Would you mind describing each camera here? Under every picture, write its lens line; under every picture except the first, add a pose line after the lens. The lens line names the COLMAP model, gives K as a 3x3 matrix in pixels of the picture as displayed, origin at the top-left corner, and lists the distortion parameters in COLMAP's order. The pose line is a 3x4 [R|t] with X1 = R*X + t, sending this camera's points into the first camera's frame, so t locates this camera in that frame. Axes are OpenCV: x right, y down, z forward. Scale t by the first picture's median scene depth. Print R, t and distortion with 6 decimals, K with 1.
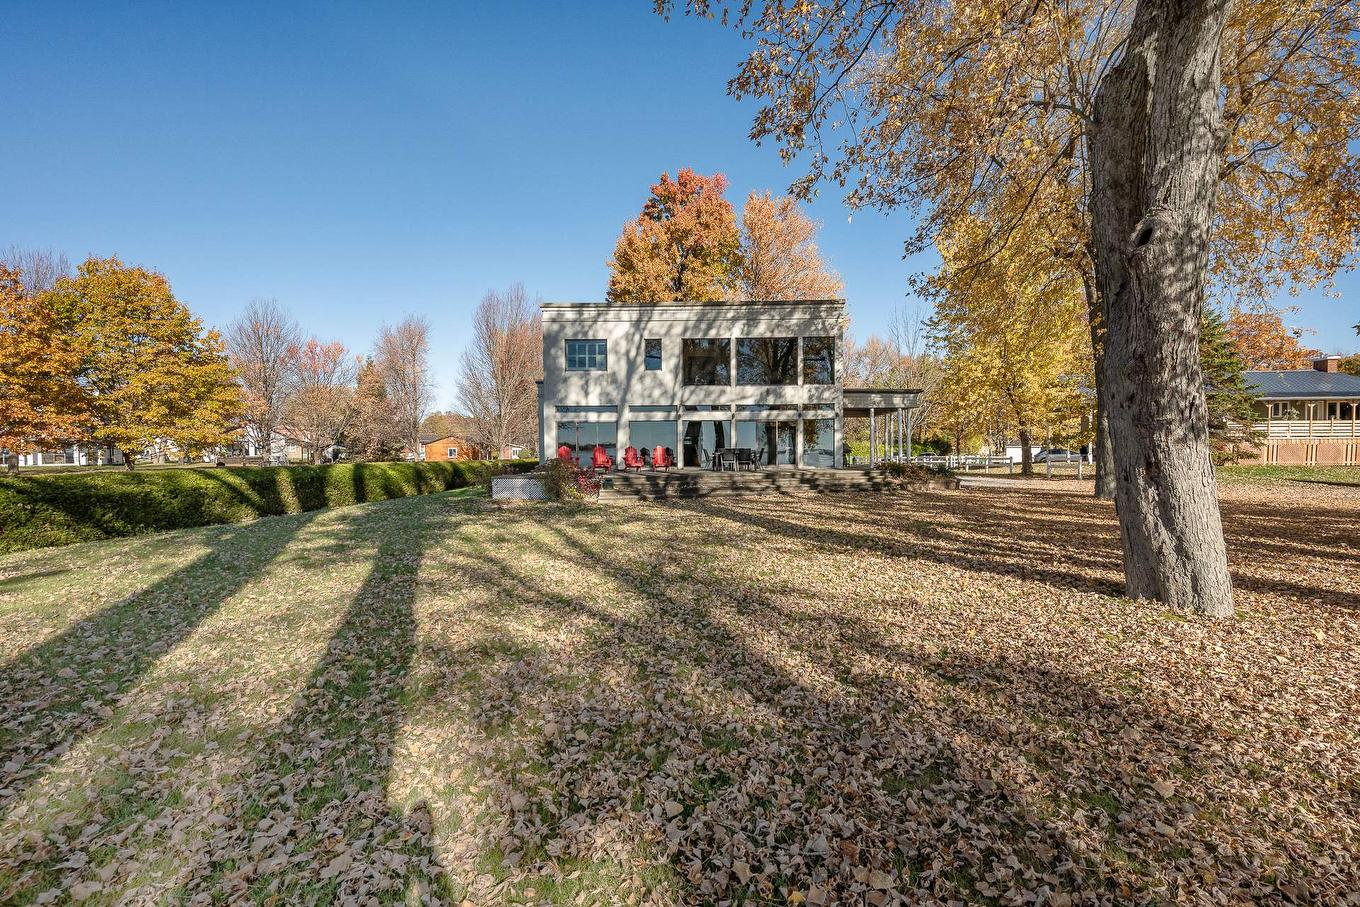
lens RADIAL K [[573.9, 0, 683.9], [0, 573.9, 454.8], [0, 0, 1]] dist [0.003674, 0.000381]
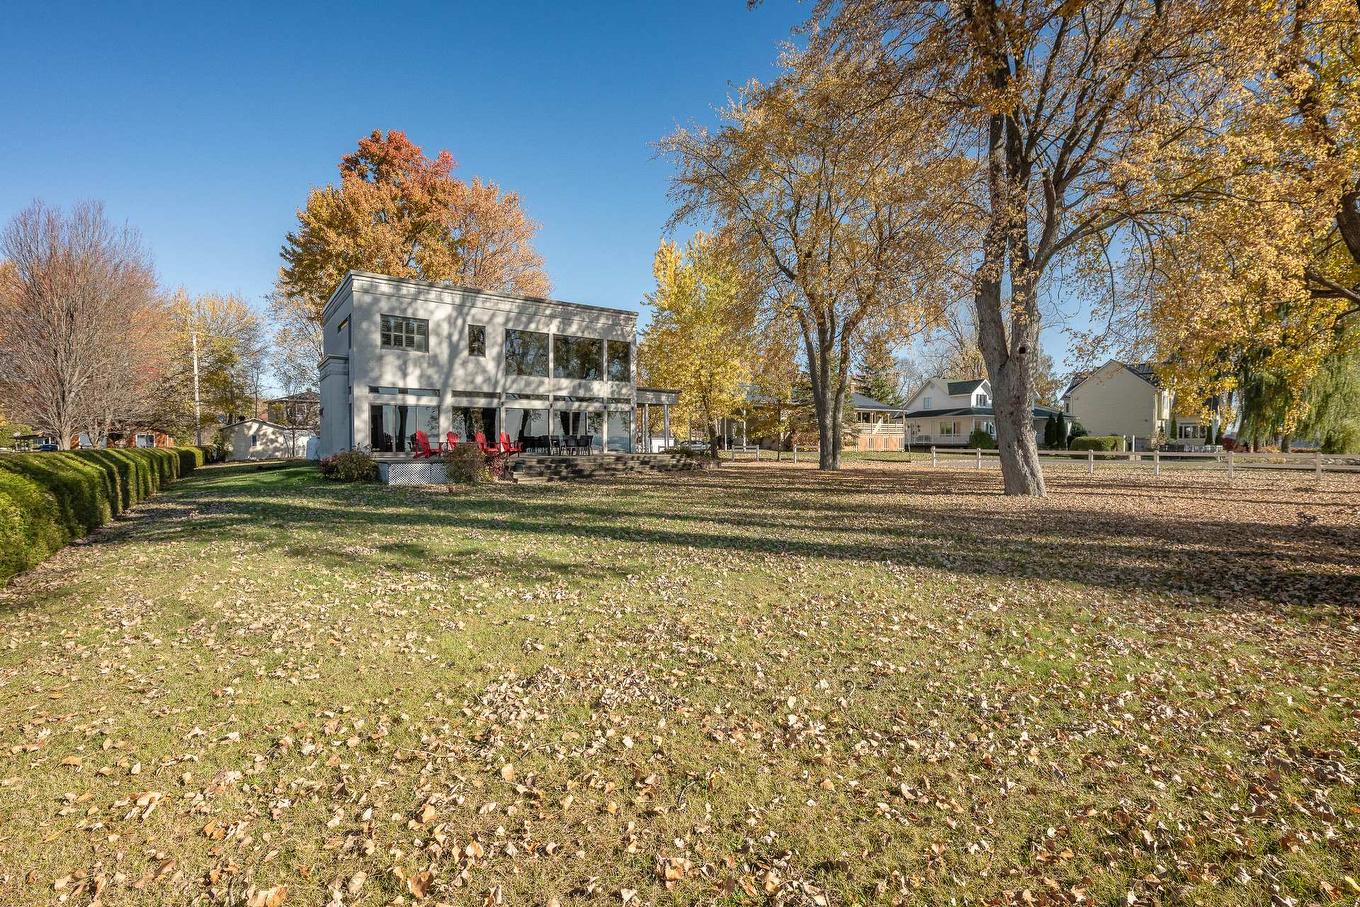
lens RADIAL K [[573.9, 0, 683.9], [0, 573.9, 454.8], [0, 0, 1]] dist [0.003674, 0.000381]
pose [[0.805878, -0.007692, 0.592032, -0.357573], [-0.002249, 0.999869, 0.016052, 0.008081], [-0.592077, -0.014267, 0.805755, -0.029637]]
